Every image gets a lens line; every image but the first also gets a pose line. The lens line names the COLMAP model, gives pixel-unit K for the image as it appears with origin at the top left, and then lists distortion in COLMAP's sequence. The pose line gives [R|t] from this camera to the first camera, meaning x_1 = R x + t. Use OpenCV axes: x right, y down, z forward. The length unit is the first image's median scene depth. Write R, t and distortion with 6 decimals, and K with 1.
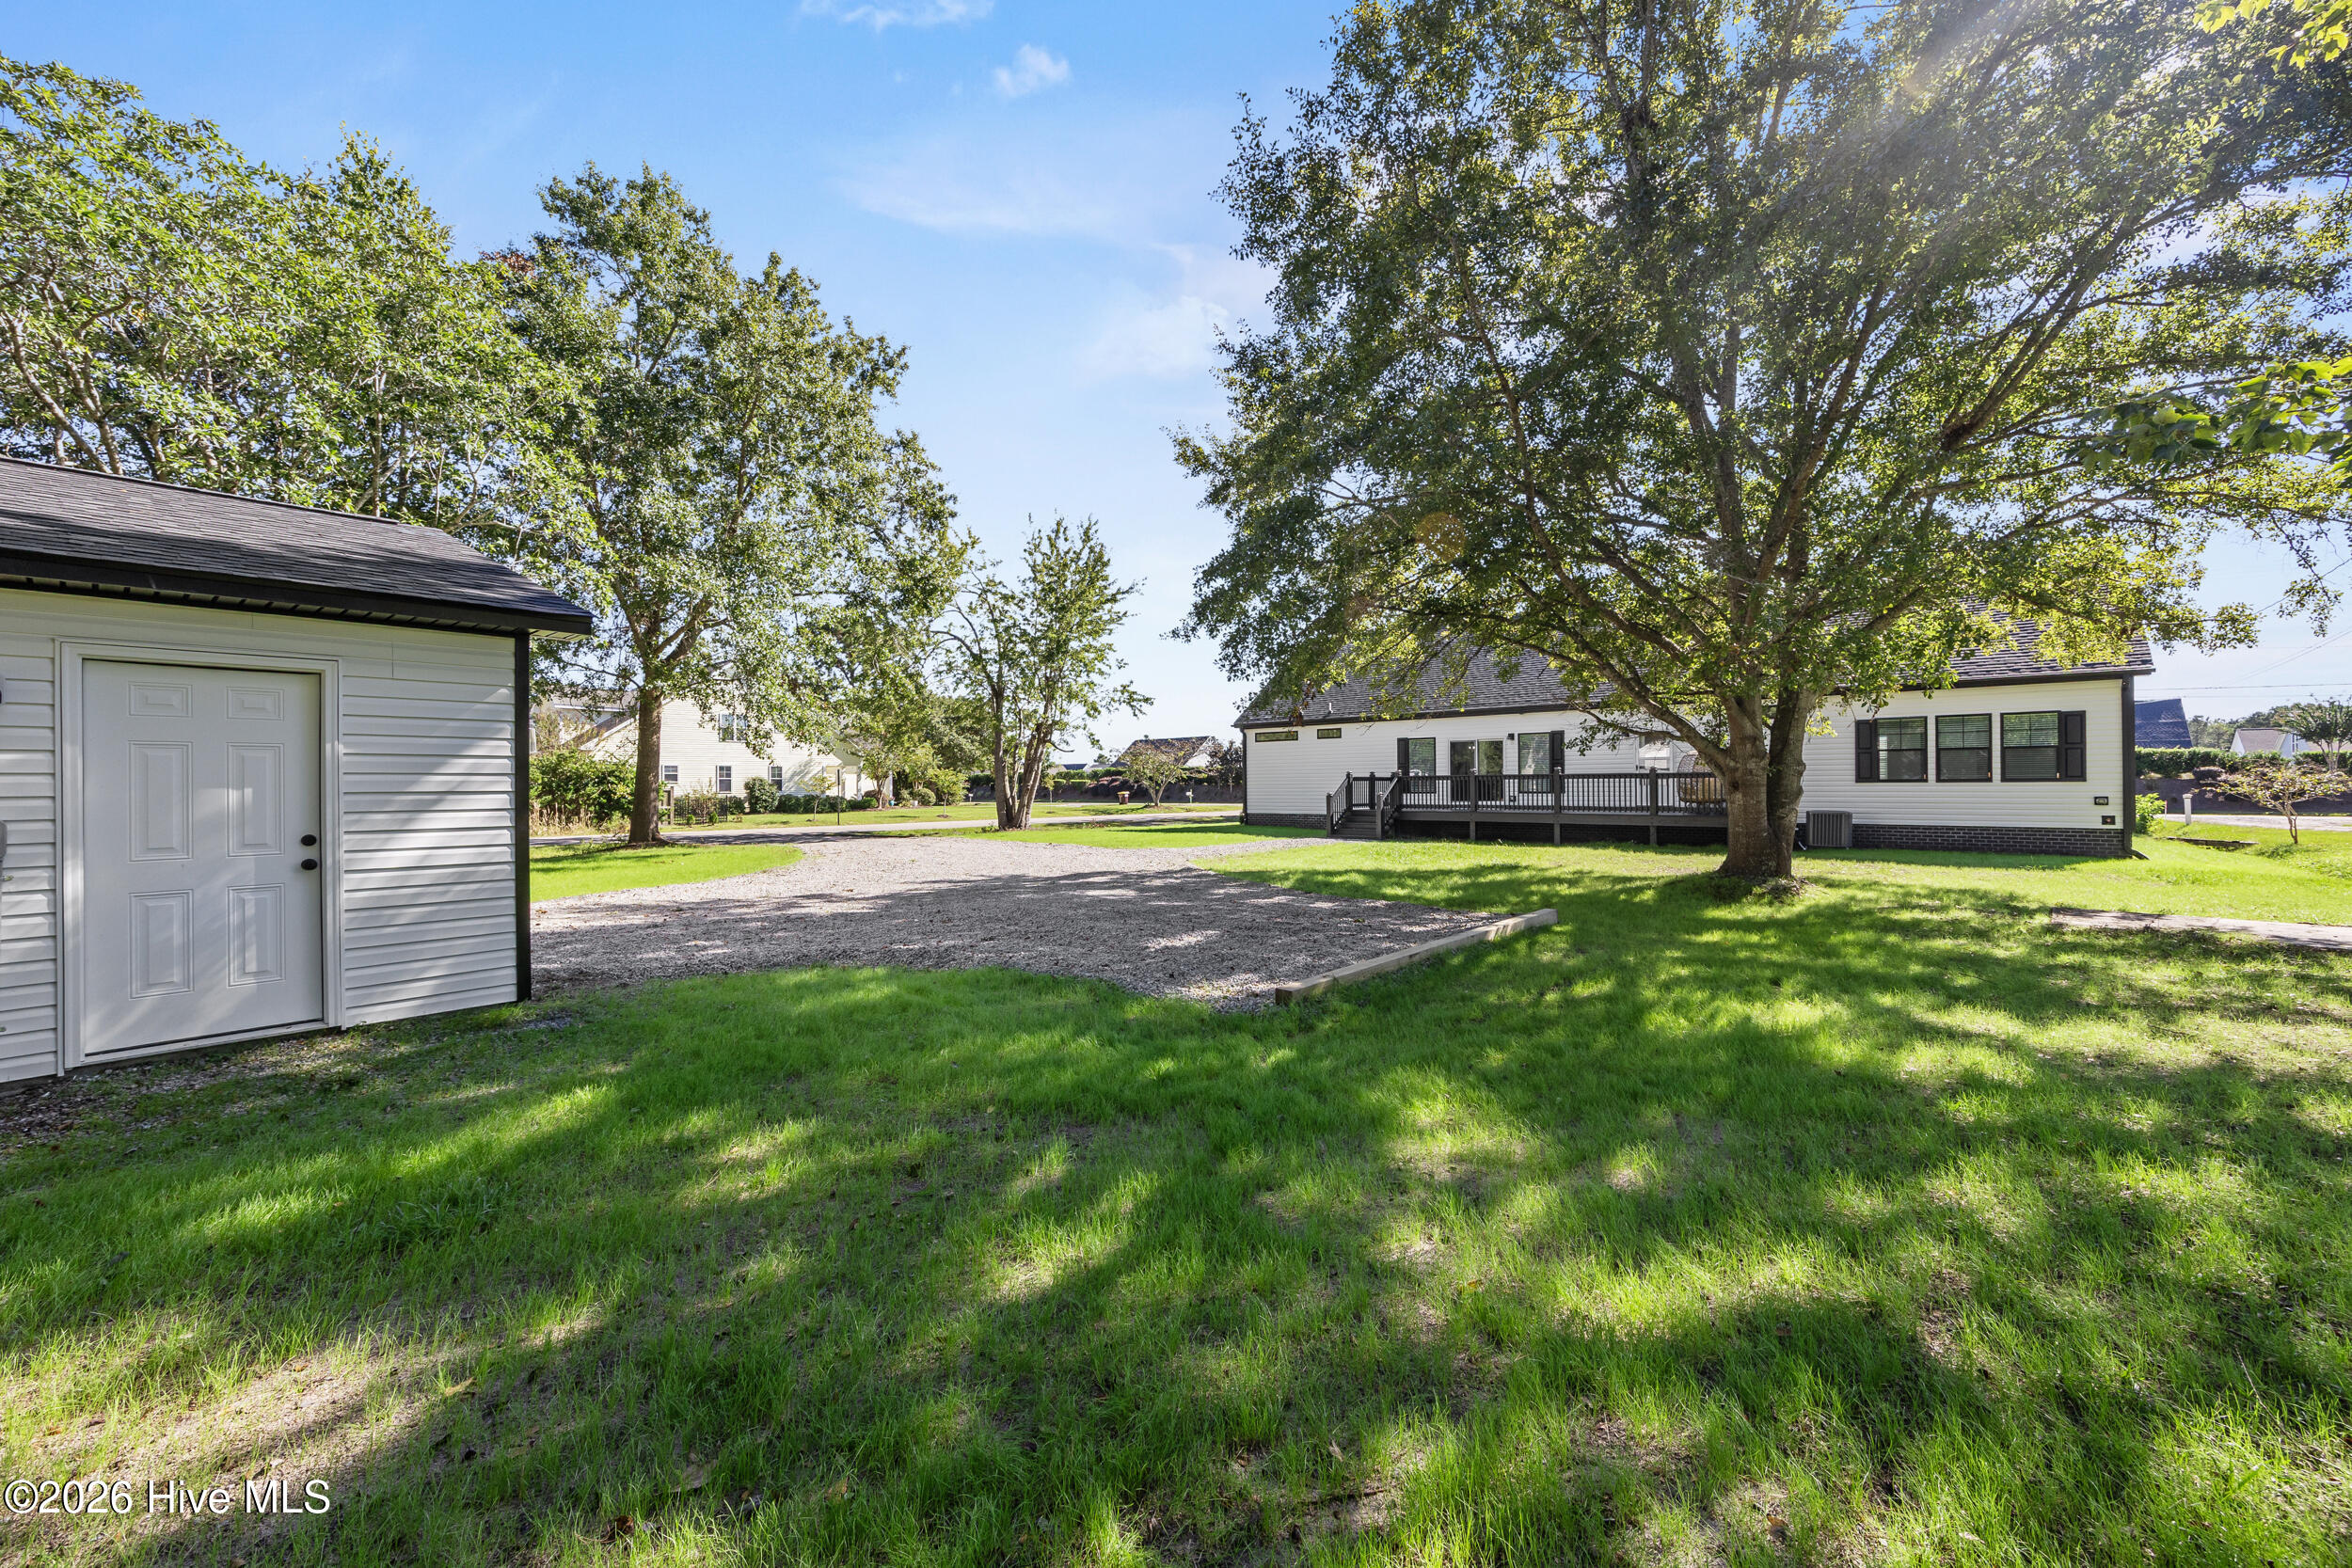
lens RADIAL K [[954.8, 0, 1176.0], [0, 954.8, 784.0], [0, 0, 1]] dist [0.000443, 0.000048]
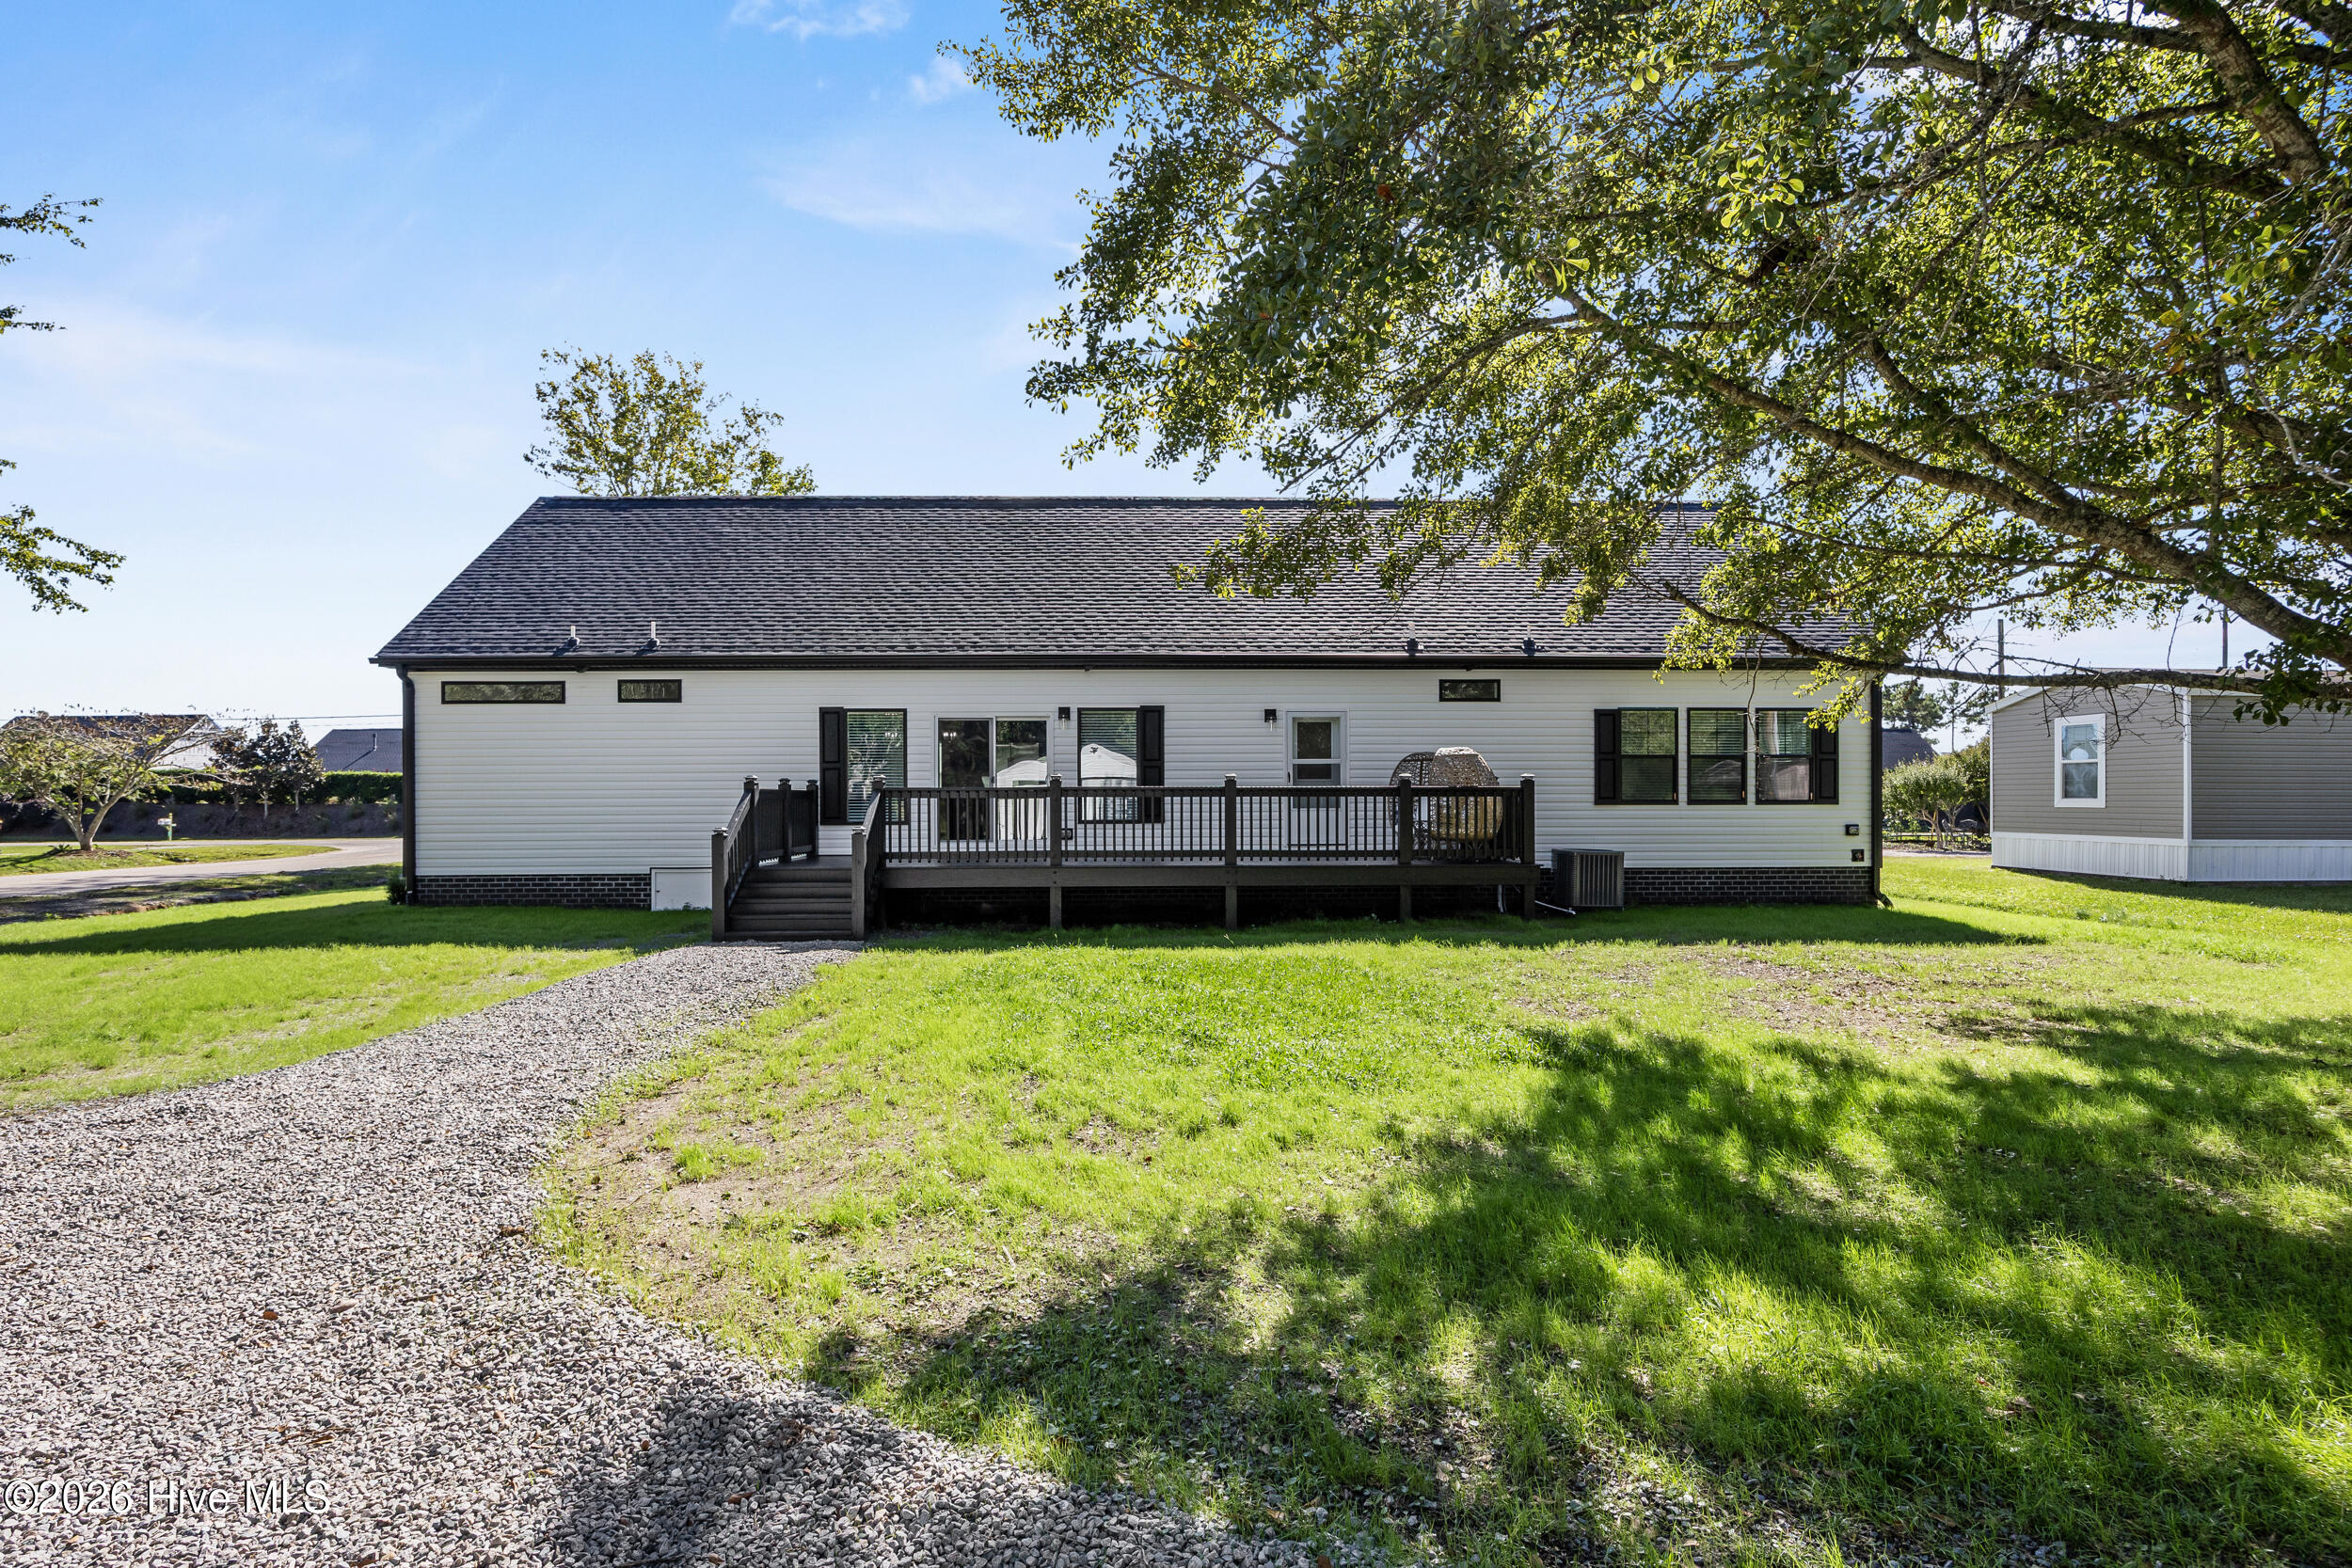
lens RADIAL K [[1139.0, 0, 1176.0], [0, 1139.0, 784.0], [0, 0, 1]] dist [-0.010249, 0.000185]
pose [[0.724403, 0.014609, 0.689222, -0.028762], [-0.002728, 0.999828, -0.018326, -0.000673], [-0.689371, 0.011395, 0.724318, 0.495131]]
